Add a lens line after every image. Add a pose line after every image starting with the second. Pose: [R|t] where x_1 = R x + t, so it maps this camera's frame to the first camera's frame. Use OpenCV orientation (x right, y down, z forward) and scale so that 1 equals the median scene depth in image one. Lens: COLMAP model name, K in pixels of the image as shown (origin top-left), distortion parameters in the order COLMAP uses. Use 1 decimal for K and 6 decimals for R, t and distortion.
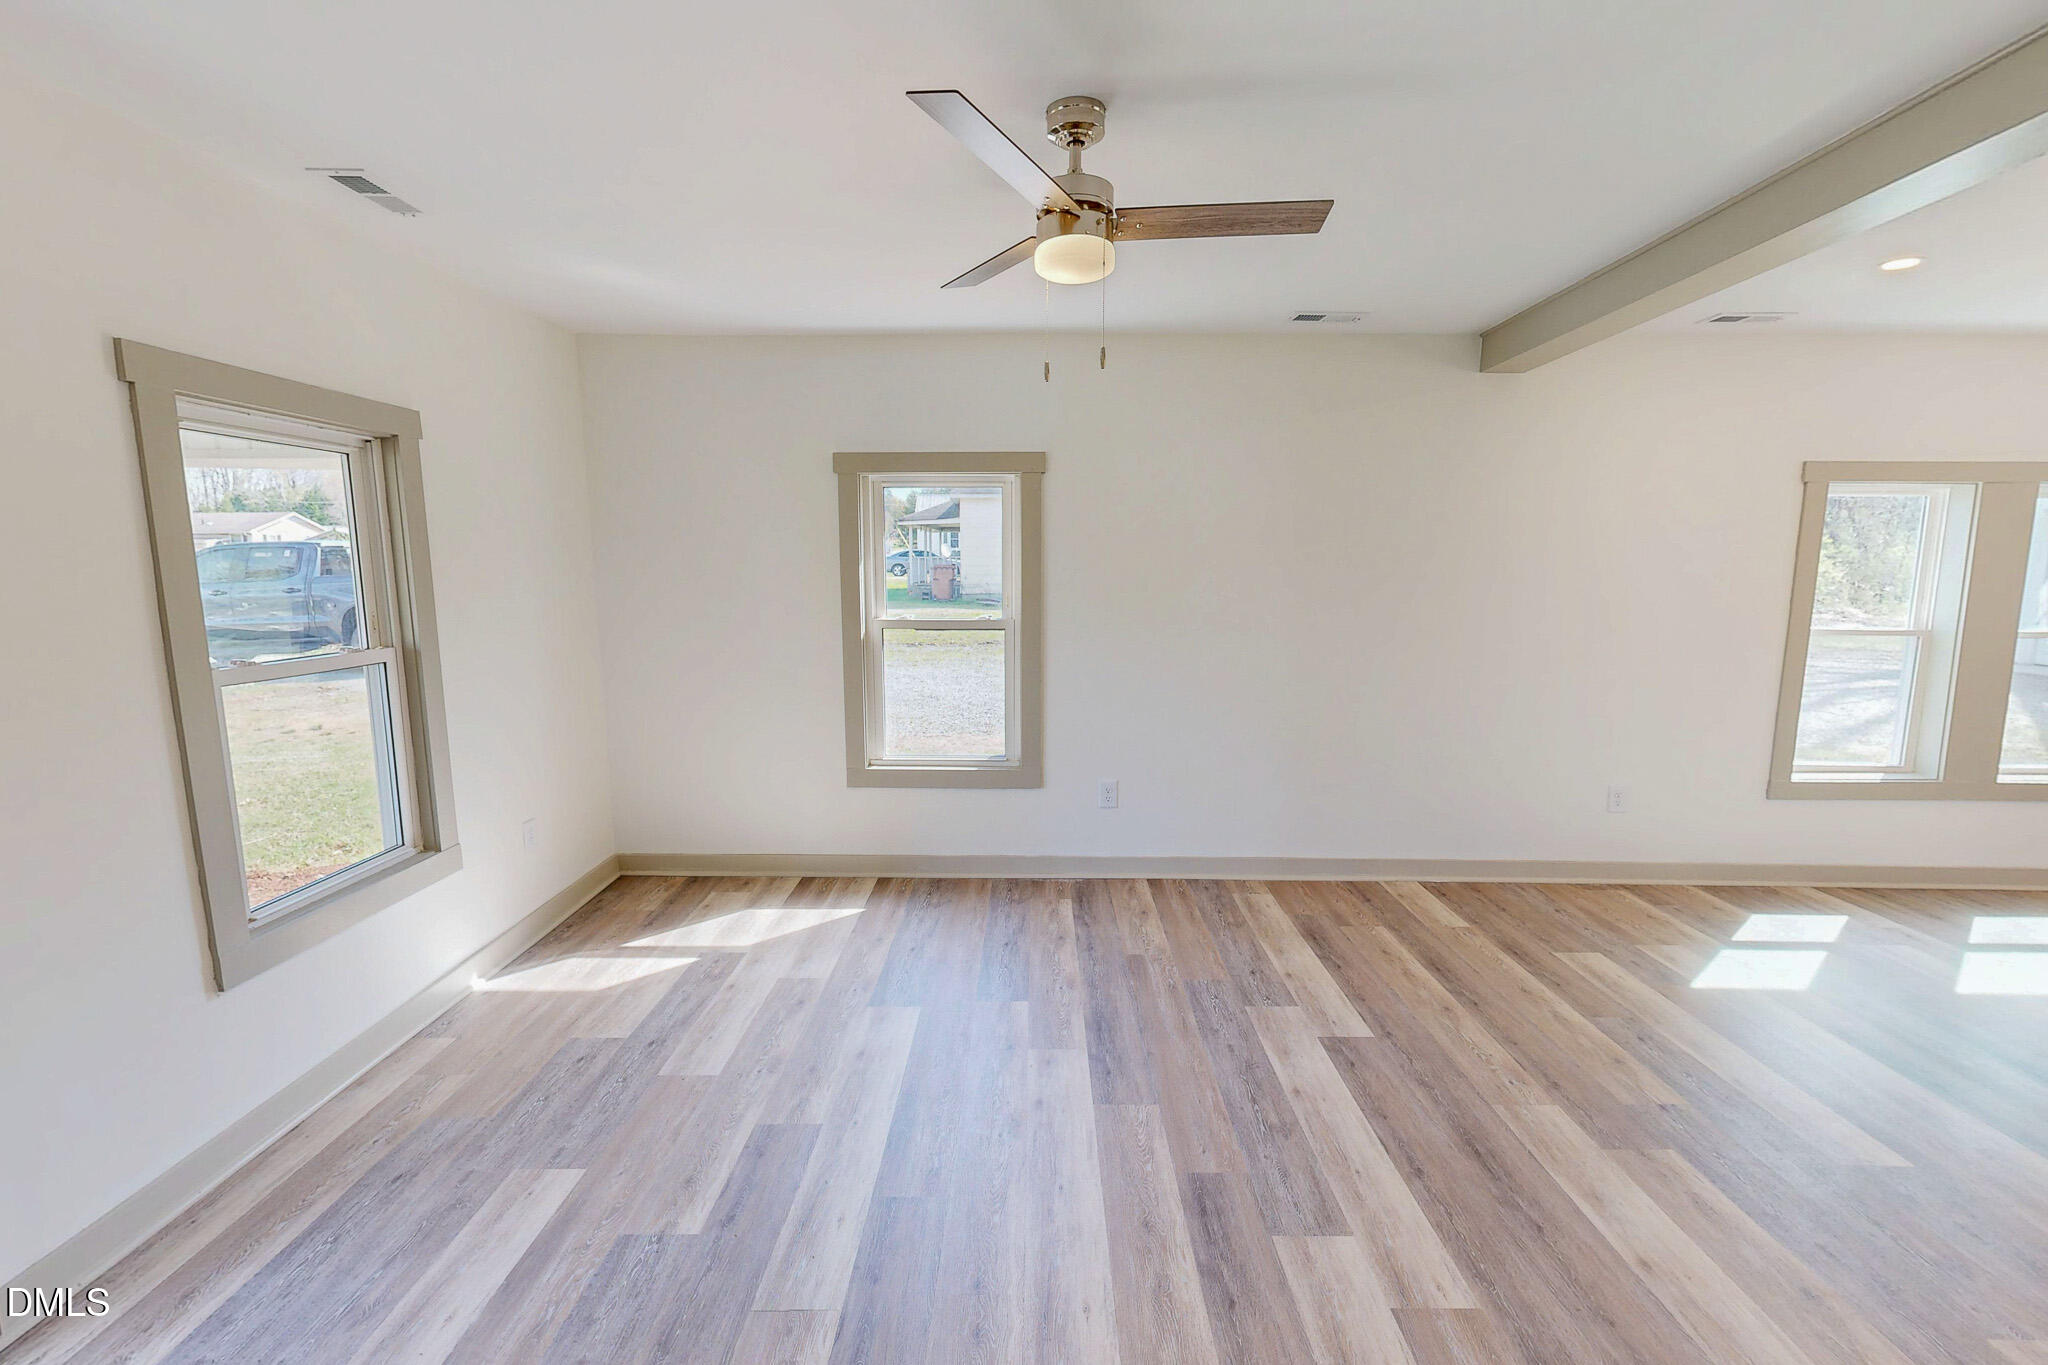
lens RADIAL K [[894.1, 0, 1011.9], [0, 894.1, 708.1], [0, 0, 1]] dist [-0.008204, -0.000295]
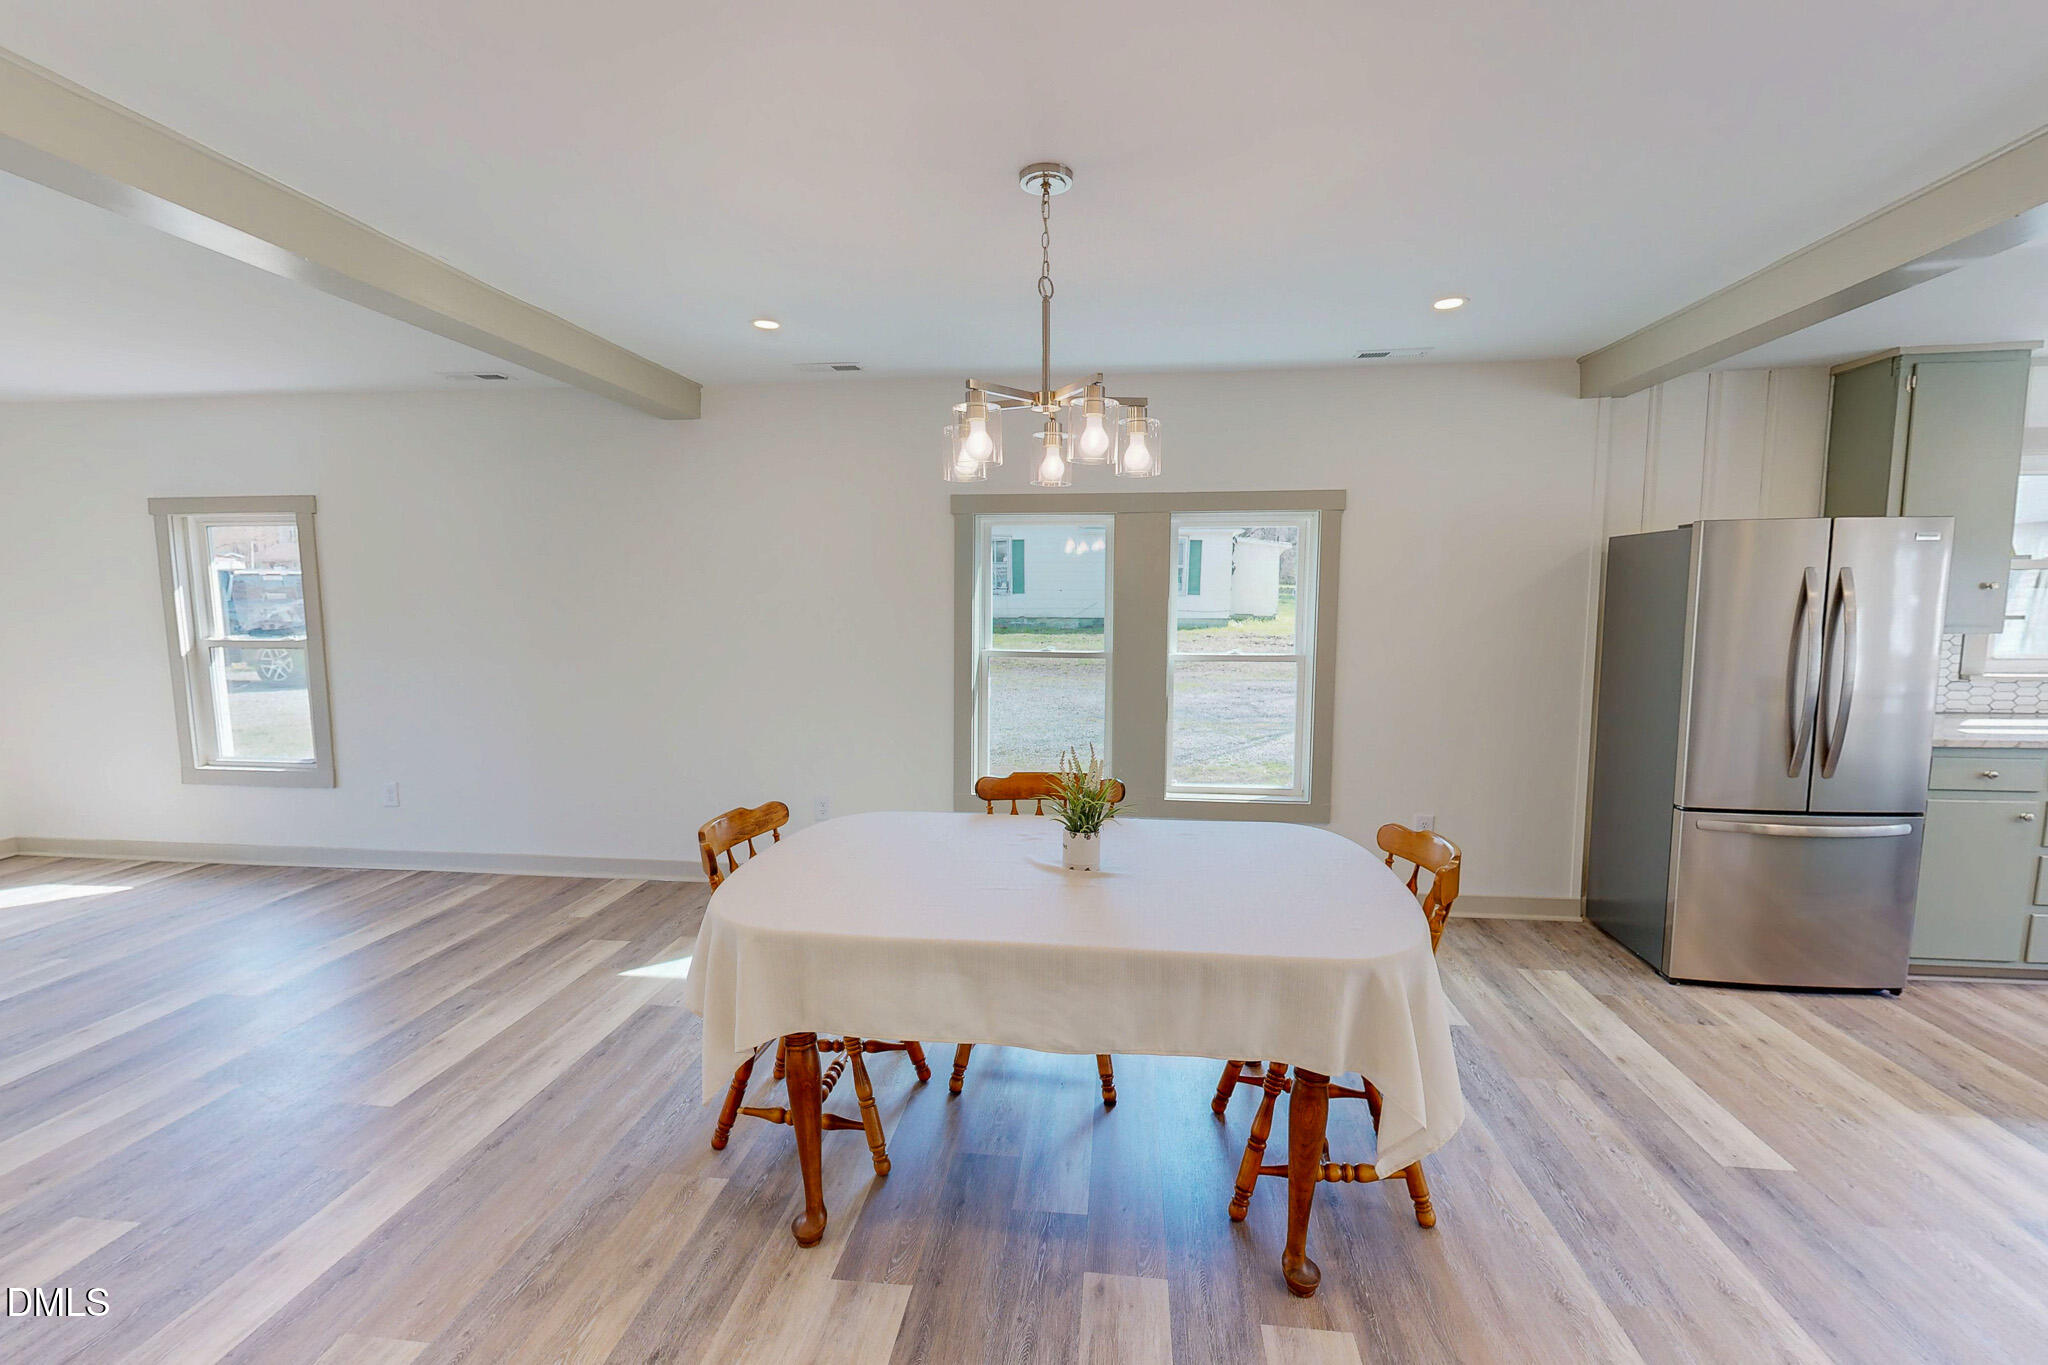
lens RADIAL K [[891.0, 0, 1023.0], [0, 891.0, 685.3], [0, 0, 1]] dist [0.001110, -0.000213]
pose [[0.995967, 0.009832, -0.089179, 1.255394], [-0.015039, 0.998209, -0.057899, 0.015838], [0.088450, 0.059007, 0.994331, -0.071273]]
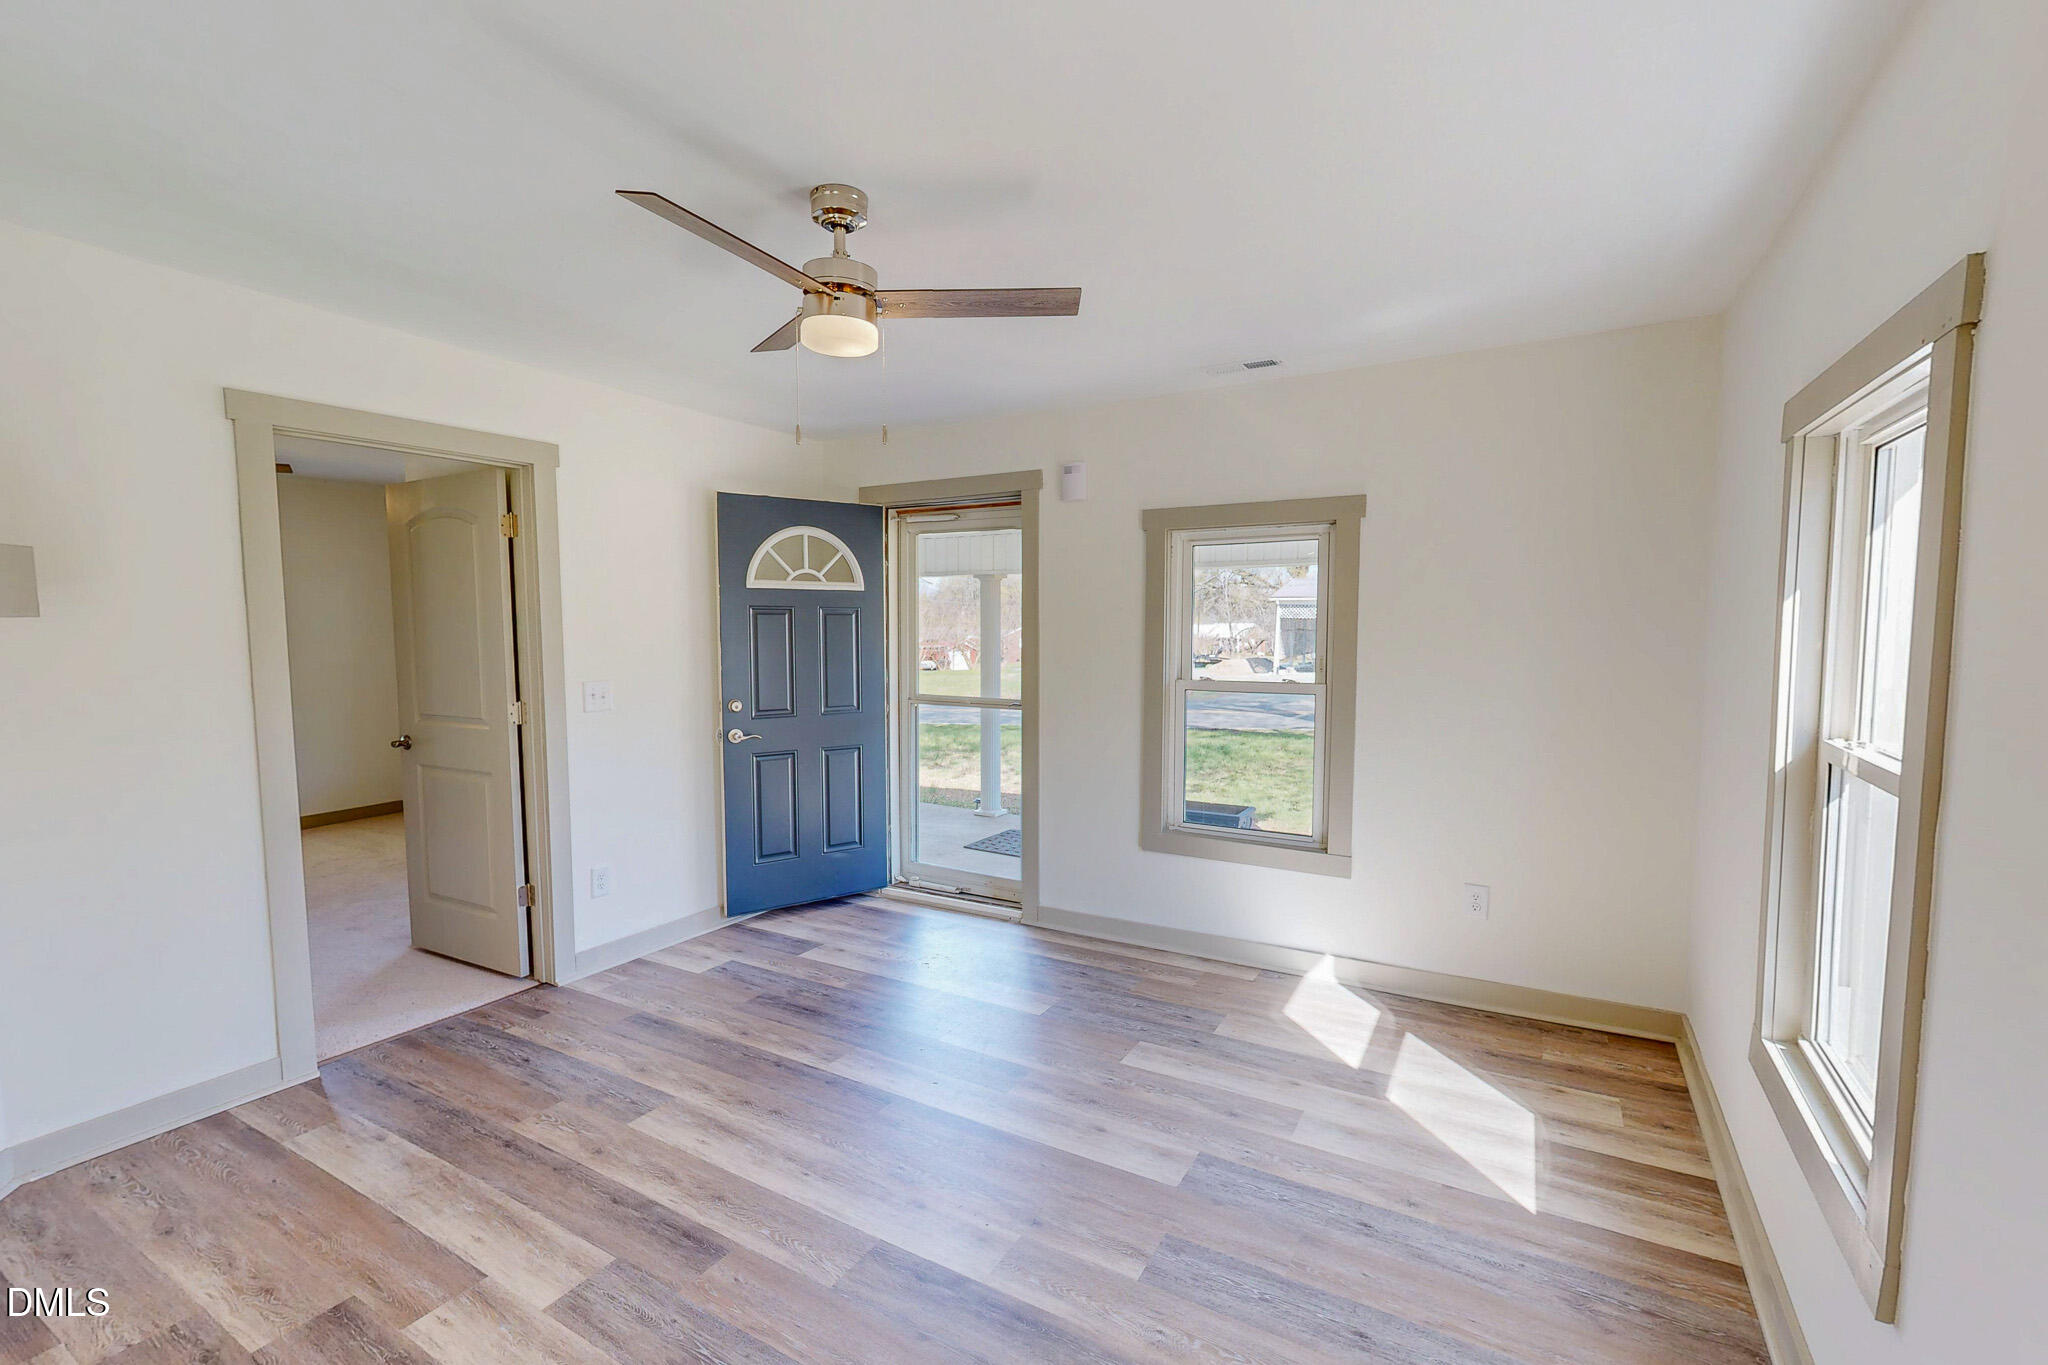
lens RADIAL K [[891.0, 0, 1023.0], [0, 891.0, 685.3], [0, 0, 1]] dist [0.001110, -0.000213]
pose [[-0.480944, 0.069237, -0.874013, 0.549861], [-0.134505, 0.979250, 0.151587, -0.174276], [0.866373, 0.190464, -0.461651, 1.042876]]
